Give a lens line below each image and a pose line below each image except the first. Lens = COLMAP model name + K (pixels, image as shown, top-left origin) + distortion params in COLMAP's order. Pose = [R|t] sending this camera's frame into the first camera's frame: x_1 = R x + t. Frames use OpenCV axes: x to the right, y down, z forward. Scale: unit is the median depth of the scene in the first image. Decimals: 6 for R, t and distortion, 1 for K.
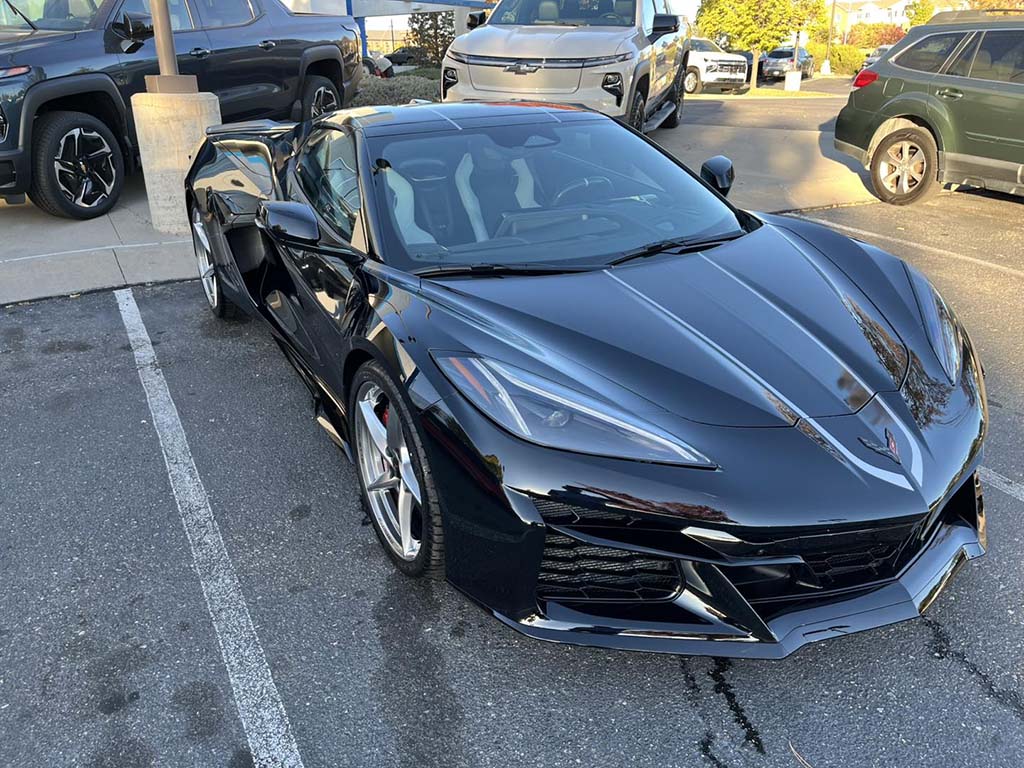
lens RADIAL K [[760.8, 0, 508.8], [0, 760.8, 386.5], [0, 0, 1]] dist [0.047793, -0.060864]
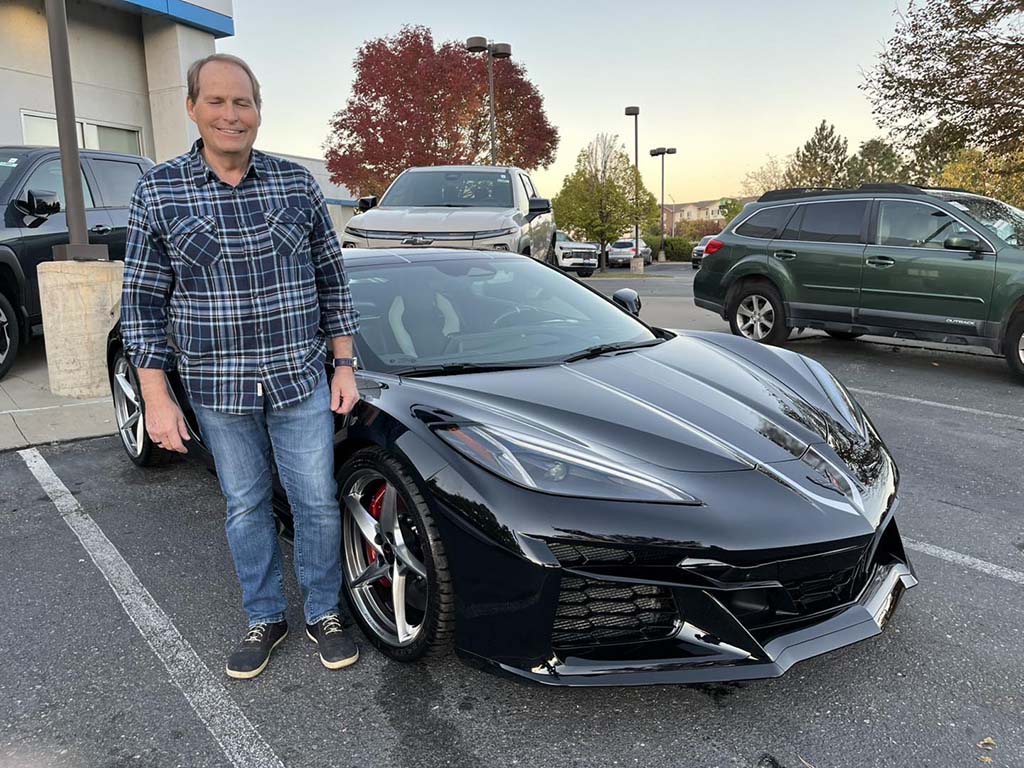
lens RADIAL K [[760.8, 0, 512.7], [0, 760.8, 387.4], [0, 0, 1]] dist [0.047793, -0.060864]
pose [[0.984808, -0.043961, 0.167991, -0.133355], [0.080644, 0.972555, -0.218251, 0.117247], [-0.153786, 0.228483, 0.961325, -0.063650]]
